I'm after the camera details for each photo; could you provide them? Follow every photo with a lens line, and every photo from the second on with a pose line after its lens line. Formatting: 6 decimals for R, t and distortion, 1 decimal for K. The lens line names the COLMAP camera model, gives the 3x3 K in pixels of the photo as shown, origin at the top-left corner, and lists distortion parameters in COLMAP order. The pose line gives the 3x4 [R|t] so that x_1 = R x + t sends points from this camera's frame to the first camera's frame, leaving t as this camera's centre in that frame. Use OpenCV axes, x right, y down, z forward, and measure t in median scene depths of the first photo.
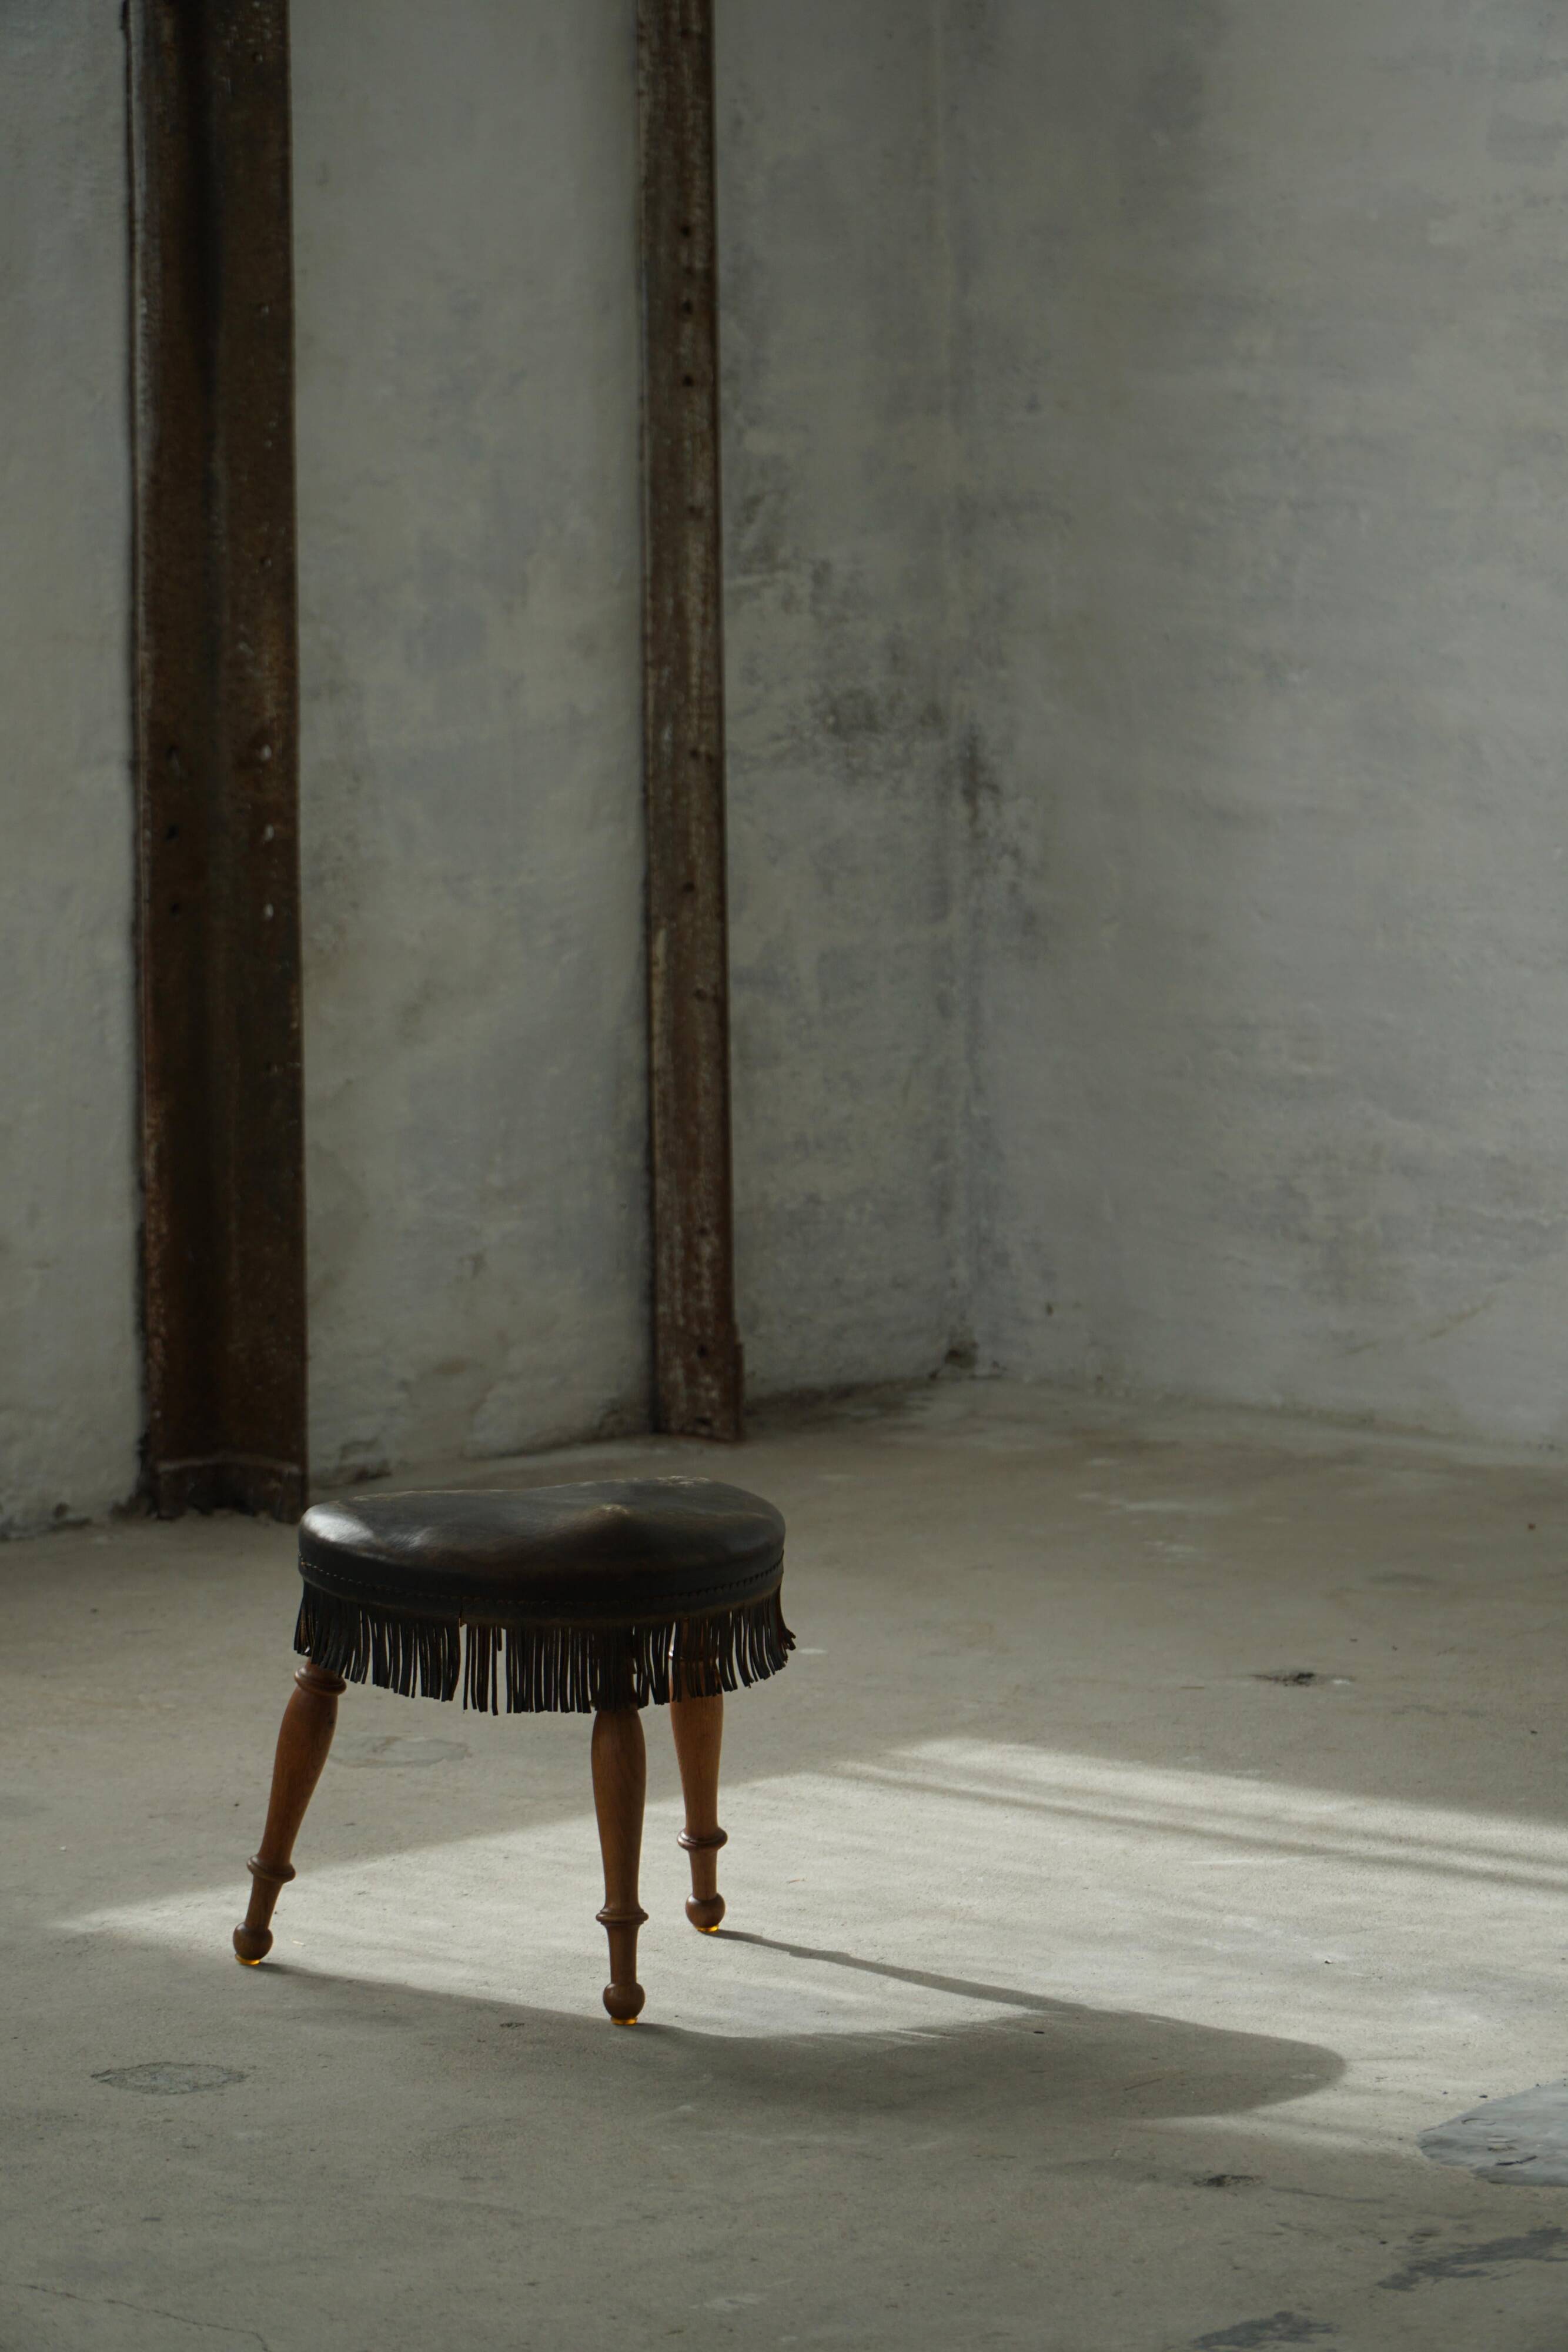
lens RADIAL K [[9886.2, 0, 792.5], [0, 9886.2, 1160.5], [0, 0, 1]] dist [-0.902082, 0.000000]
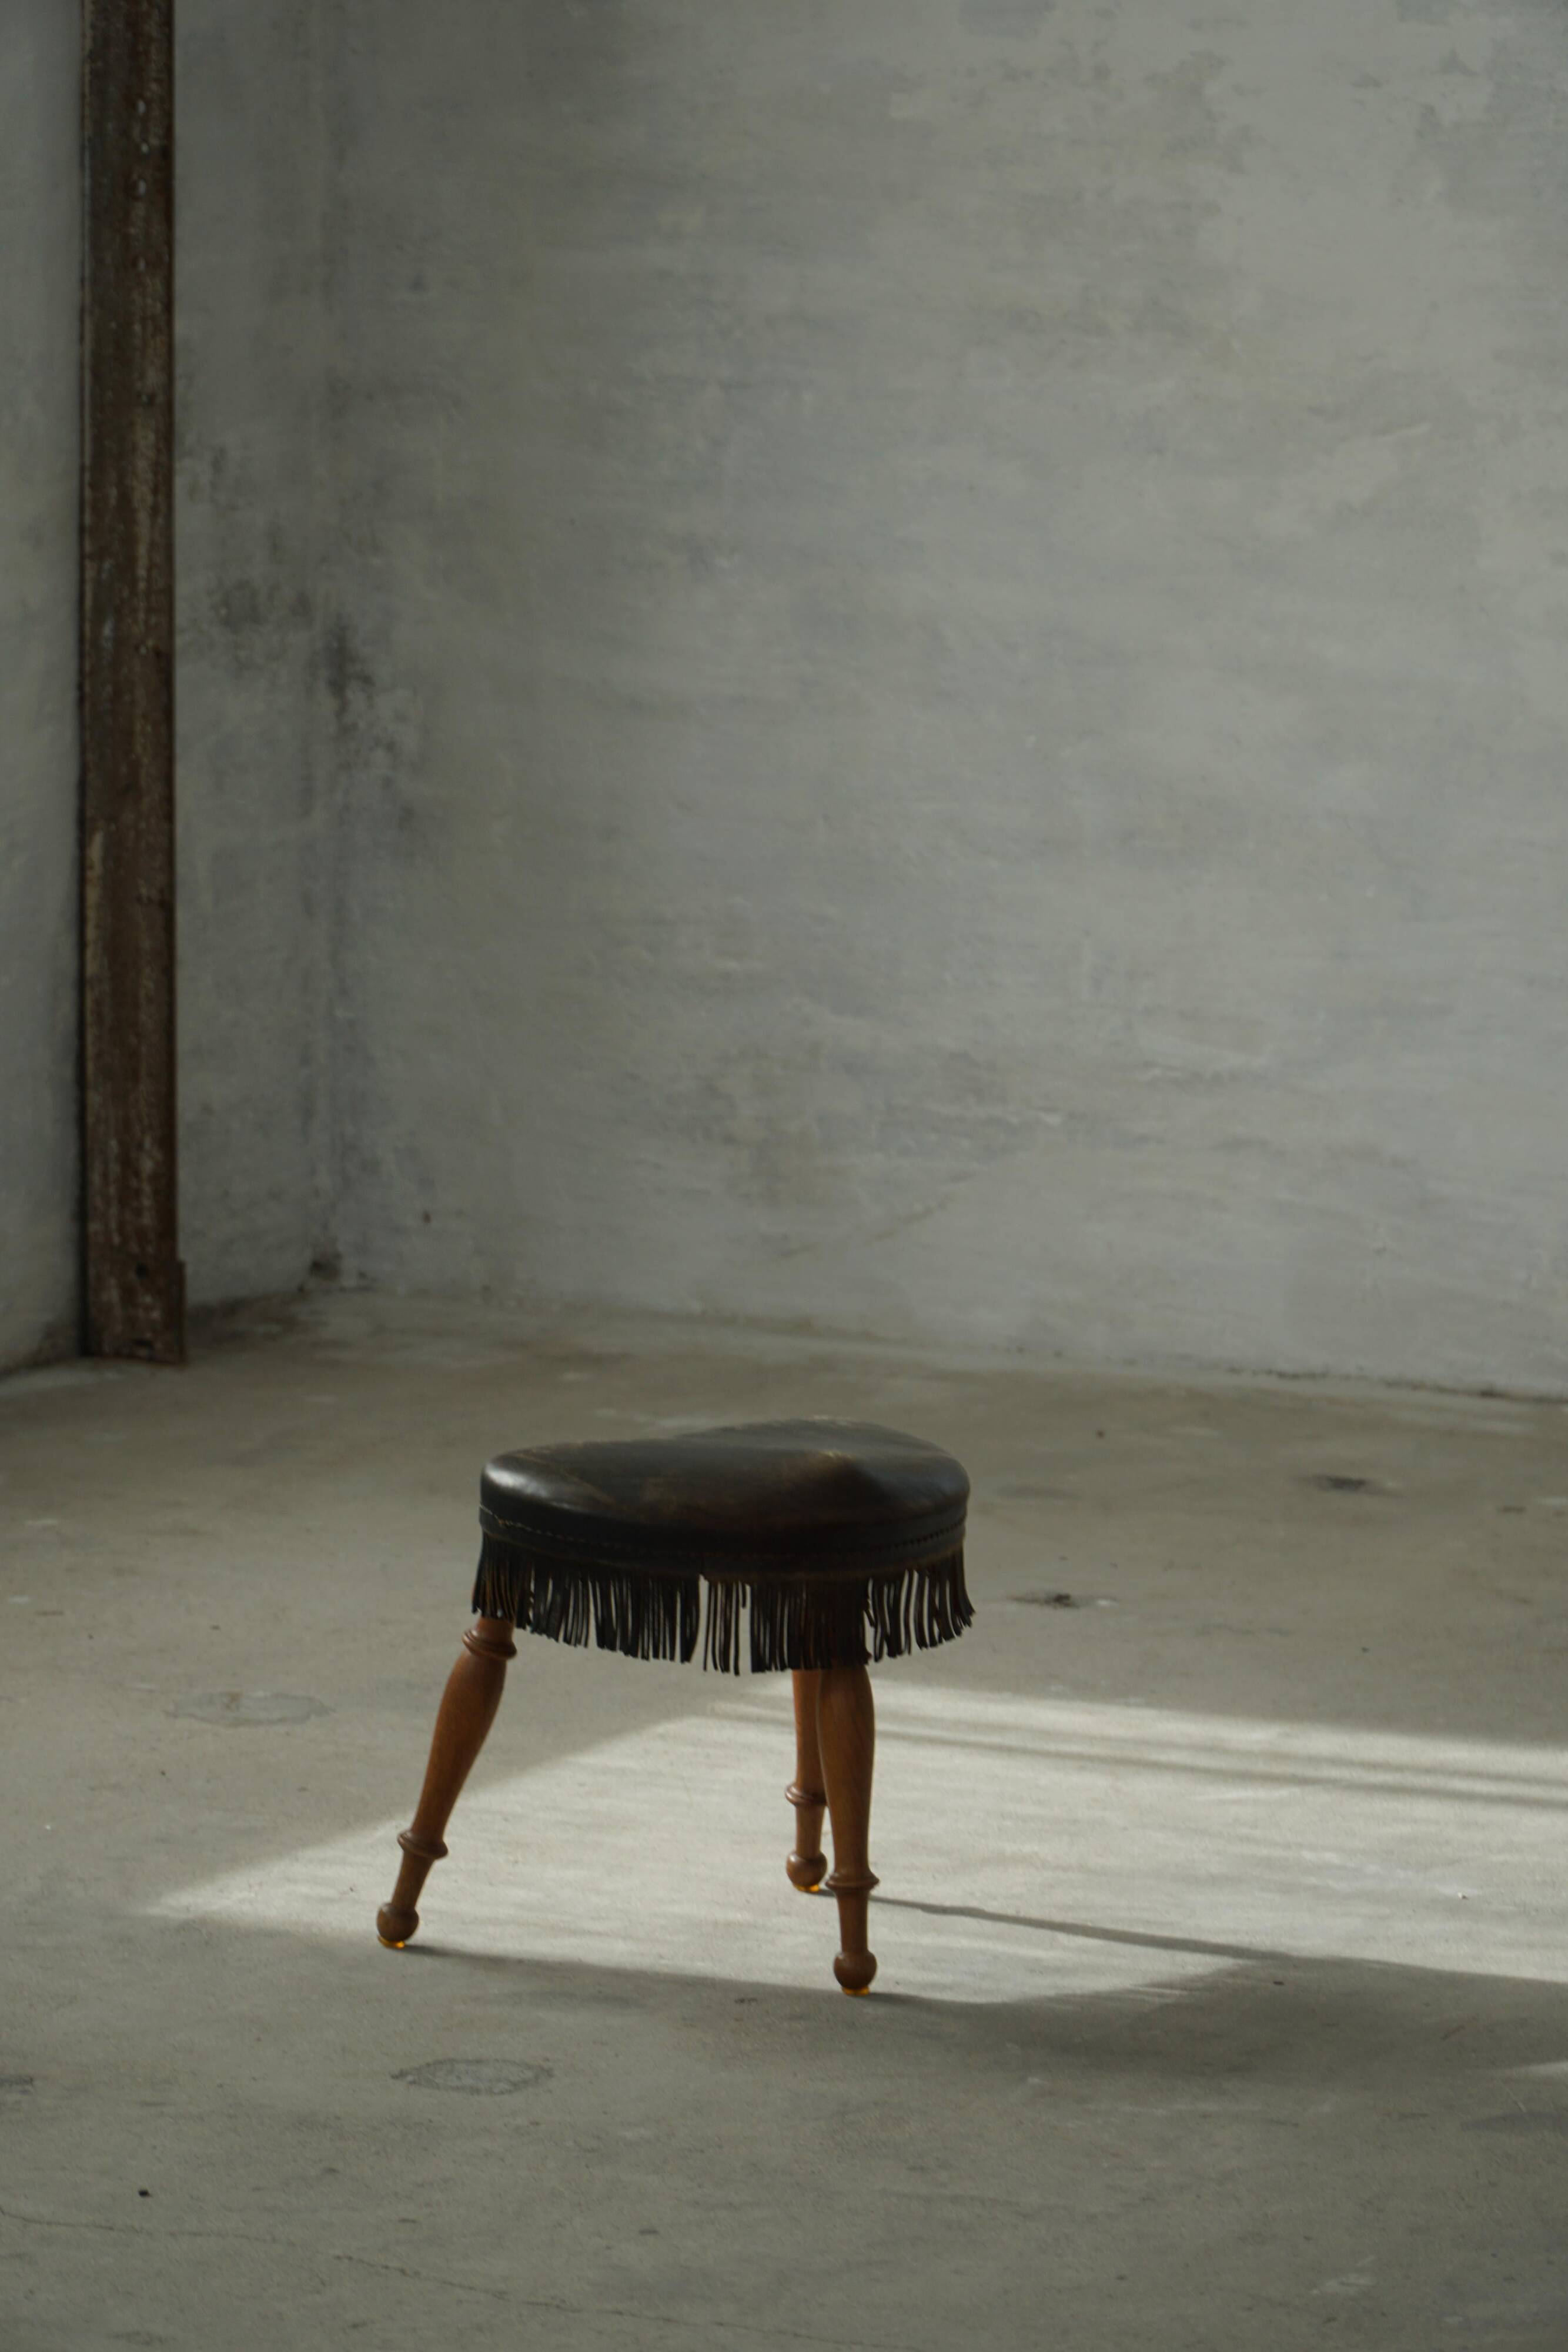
lens RADIAL K [[9886.2, 0, 771.1], [0, 9886.2, 1176.3], [0, 0, 1]] dist [-0.902082, 0.000000]
pose [[0.964785, -0.021055, 0.262194, -0.210064], [0.016532, 0.999674, 0.019446, -0.007772], [-0.262518, -0.014427, 0.964819, 0.063305]]
